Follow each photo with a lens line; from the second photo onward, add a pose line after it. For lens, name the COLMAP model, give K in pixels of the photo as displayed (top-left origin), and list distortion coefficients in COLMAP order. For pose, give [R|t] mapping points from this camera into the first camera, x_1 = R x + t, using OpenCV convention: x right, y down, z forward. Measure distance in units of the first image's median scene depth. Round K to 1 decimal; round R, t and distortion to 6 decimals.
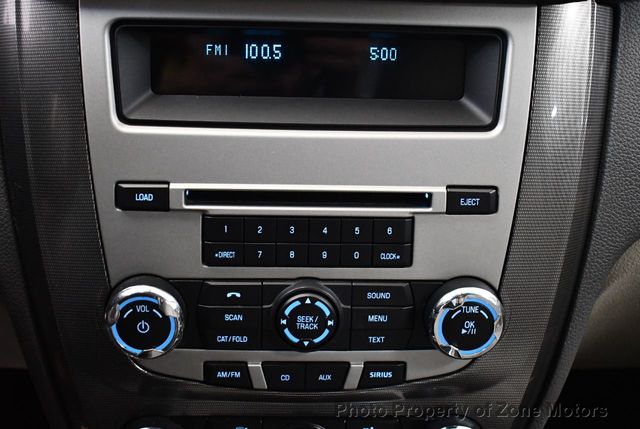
lens RADIAL K [[884.3, 0, 320.0], [0, 884.3, 214.5], [0, 0, 1]] dist [-0.063718, -0.027579]
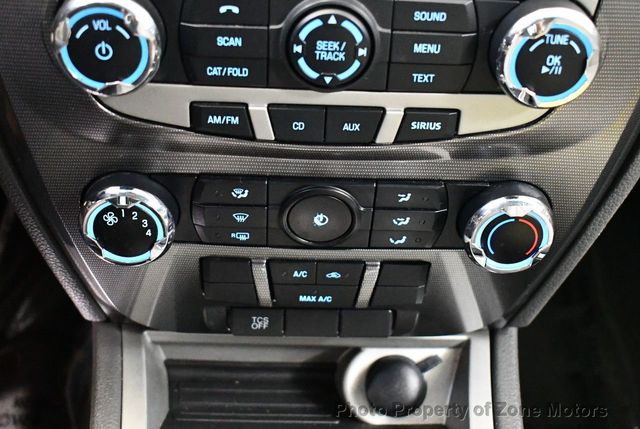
lens RADIAL K [[884.3, 0, 320.0], [0, 884.3, 214.5], [0, 0, 1]] dist [-0.063718, -0.027579]
pose [[0.999554, 0.028218, -0.009763, -0.012011], [-0.024615, 0.963789, 0.265529, 0.059320], [0.016902, -0.265170, 0.964054, 0.264000]]
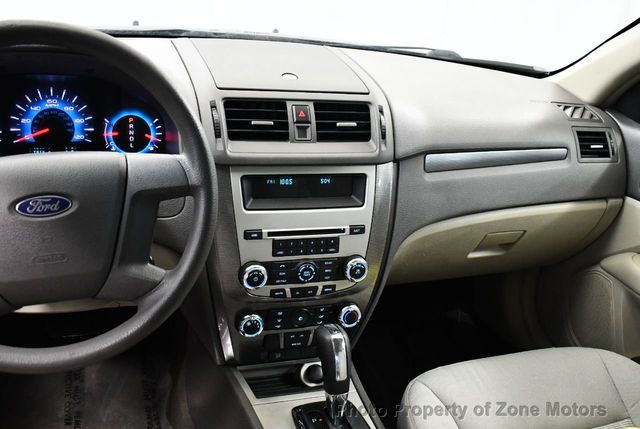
lens RADIAL K [[652.6, 0, 320.0], [0, 652.6, 214.5], [0, 0, 1]] dist [-0.092050, -0.002574]
pose [[0.955281, -0.044580, 0.292319, -0.604615], [0.035916, 0.998744, 0.034942, -0.152120], [-0.293509, -0.022880, 0.955682, -1.110791]]
